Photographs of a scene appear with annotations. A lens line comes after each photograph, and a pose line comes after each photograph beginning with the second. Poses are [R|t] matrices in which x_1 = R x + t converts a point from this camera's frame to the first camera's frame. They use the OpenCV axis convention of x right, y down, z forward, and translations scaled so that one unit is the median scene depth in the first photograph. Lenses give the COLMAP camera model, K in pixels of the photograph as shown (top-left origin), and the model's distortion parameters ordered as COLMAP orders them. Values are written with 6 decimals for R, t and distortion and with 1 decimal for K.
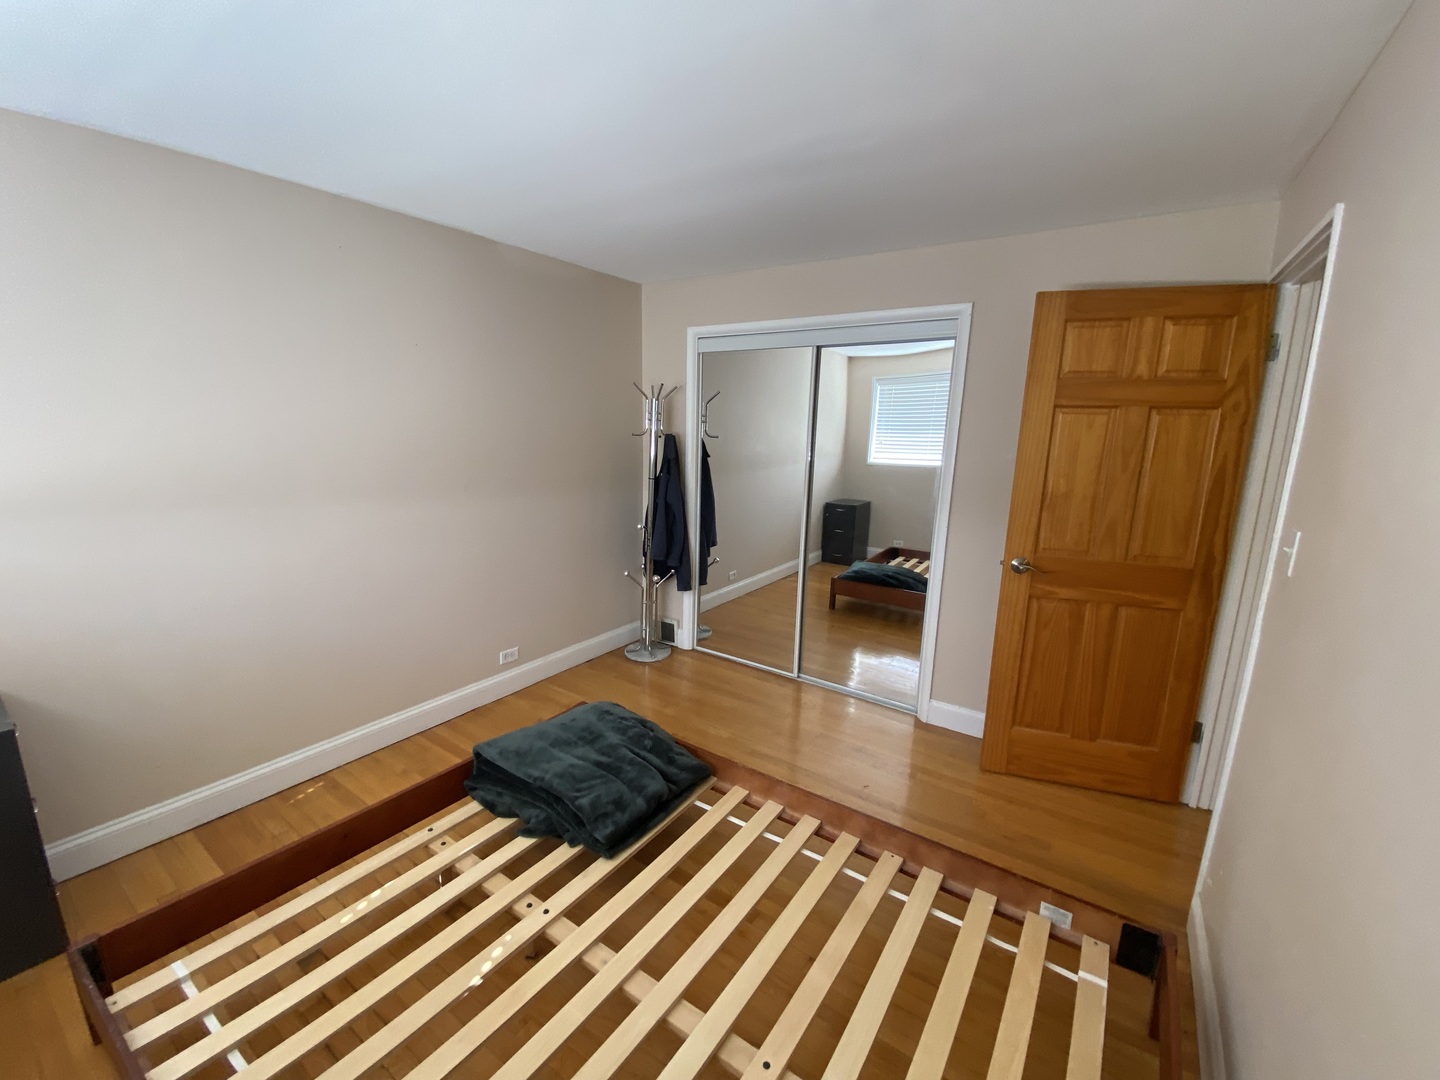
lens RADIAL K [[576.2, 0, 720.0], [0, 576.2, 540.0], [0, 0, 1]] dist [0.046173, -0.032741]
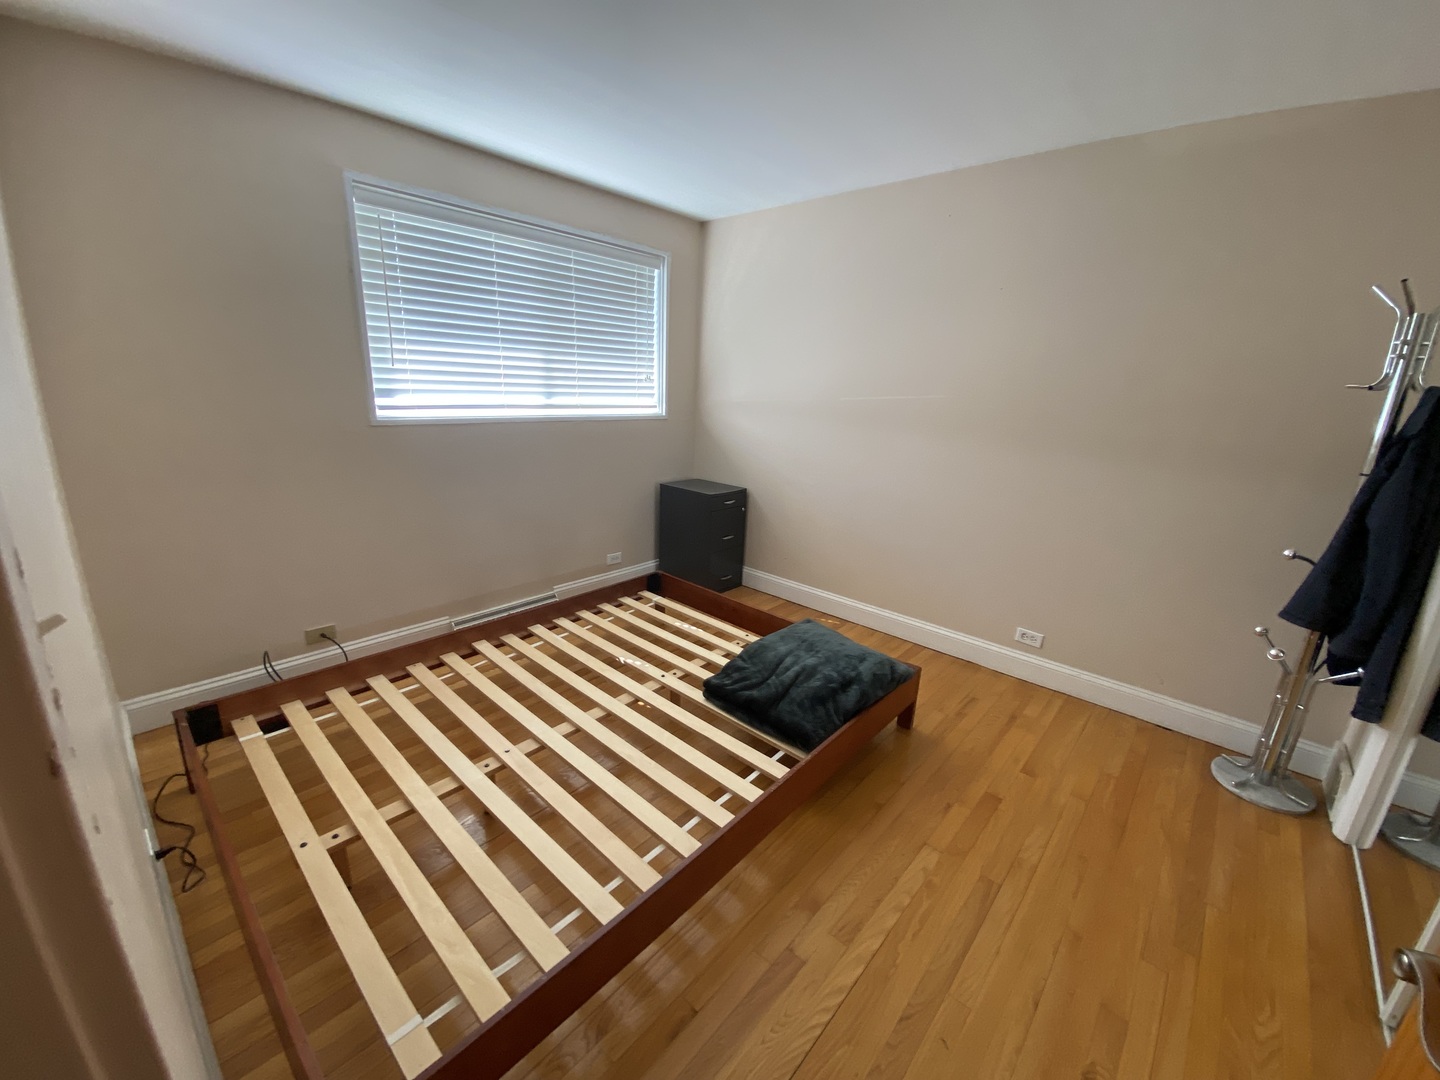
lens RADIAL K [[576.2, 0, 720.0], [0, 576.2, 540.0], [0, 0, 1]] dist [0.046173, -0.032741]
pose [[-0.123001, 0.231913, -0.964929, 0.885990], [-0.240289, 0.936421, 0.255691, -0.091247], [0.962877, 0.263312, -0.059455, 0.972686]]
